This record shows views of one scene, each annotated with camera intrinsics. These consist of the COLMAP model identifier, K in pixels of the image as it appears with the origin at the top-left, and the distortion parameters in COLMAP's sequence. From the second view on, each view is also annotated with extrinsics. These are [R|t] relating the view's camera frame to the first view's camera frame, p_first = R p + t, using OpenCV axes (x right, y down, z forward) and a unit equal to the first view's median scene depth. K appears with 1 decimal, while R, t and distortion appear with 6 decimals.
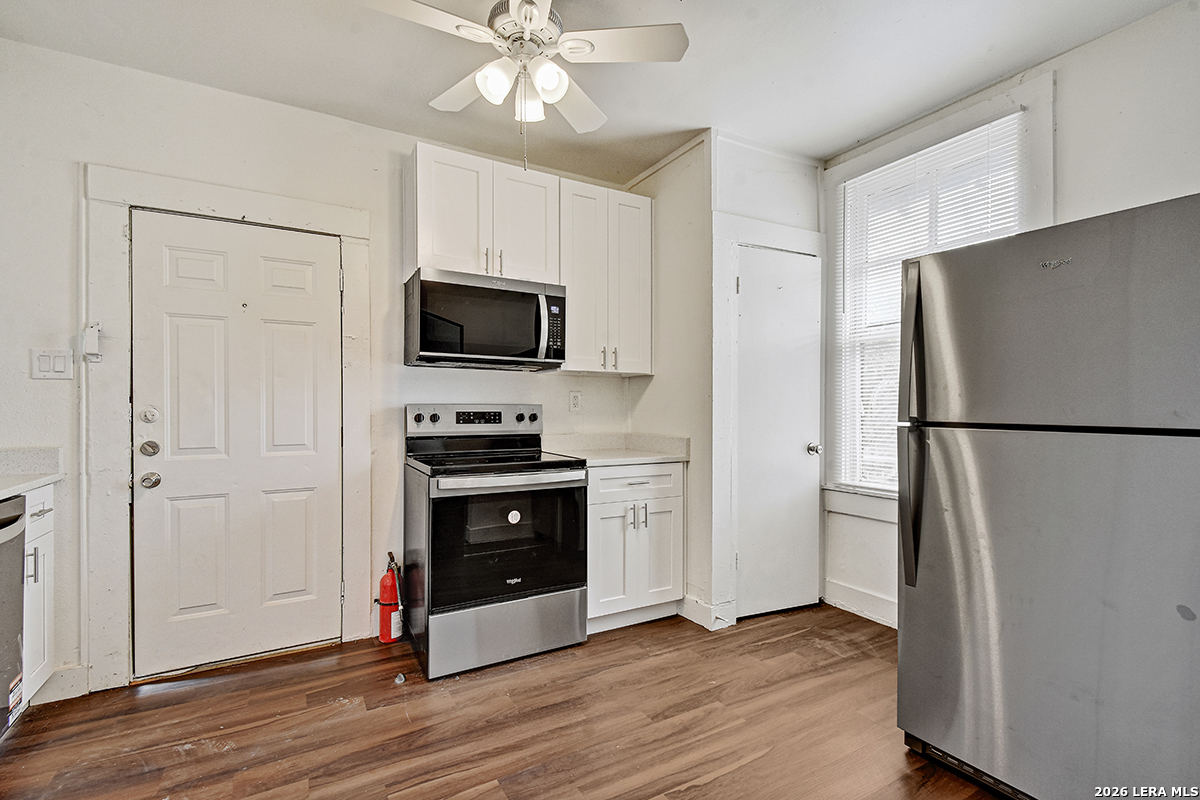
lens RADIAL K [[536.6, 0, 593.2], [0, 536.6, 406.9], [0, 0, 1]] dist [0.016175, -0.009176]
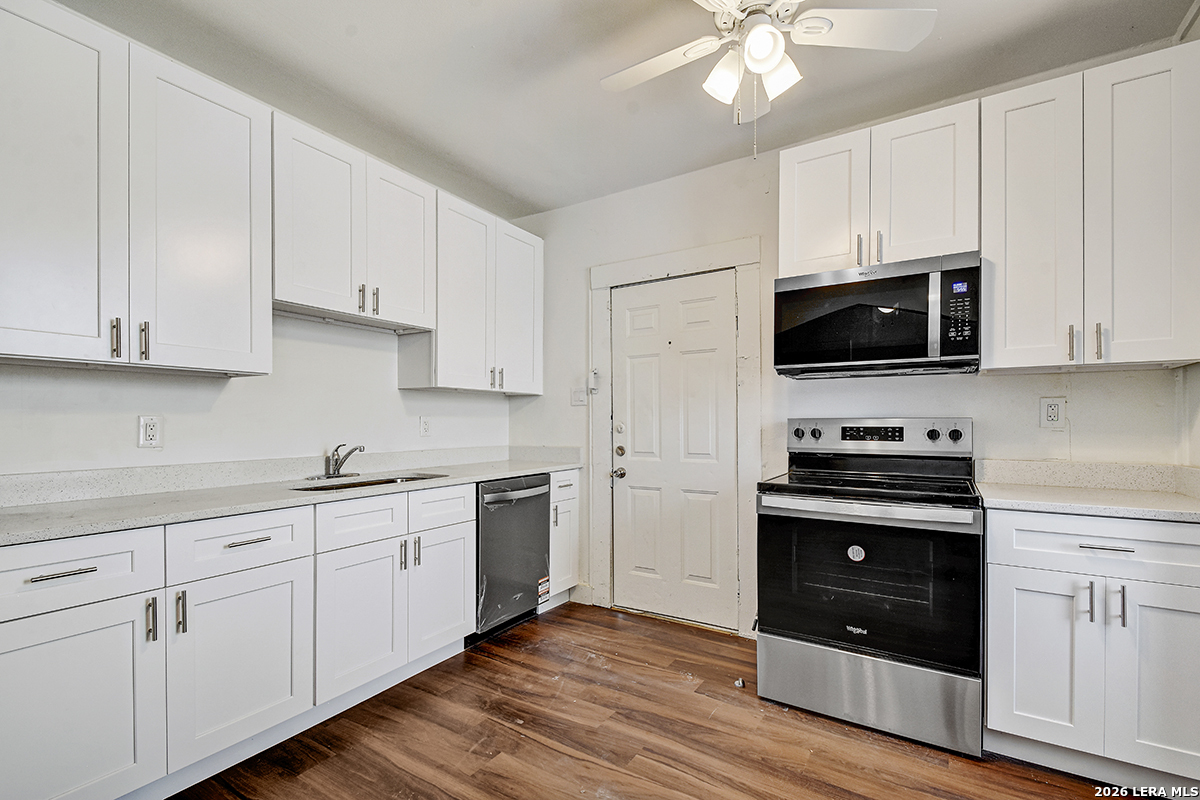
lens RADIAL K [[536.6, 0, 588.4], [0, 536.6, 423.7], [0, 0, 1]] dist [0.016175, -0.009176]
pose [[0.454453, -0.000651, -0.890771, 0.409634], [0.005038, 0.999986, 0.001839, 0.000354], [0.890757, -0.005323, 0.454449, 0.253525]]
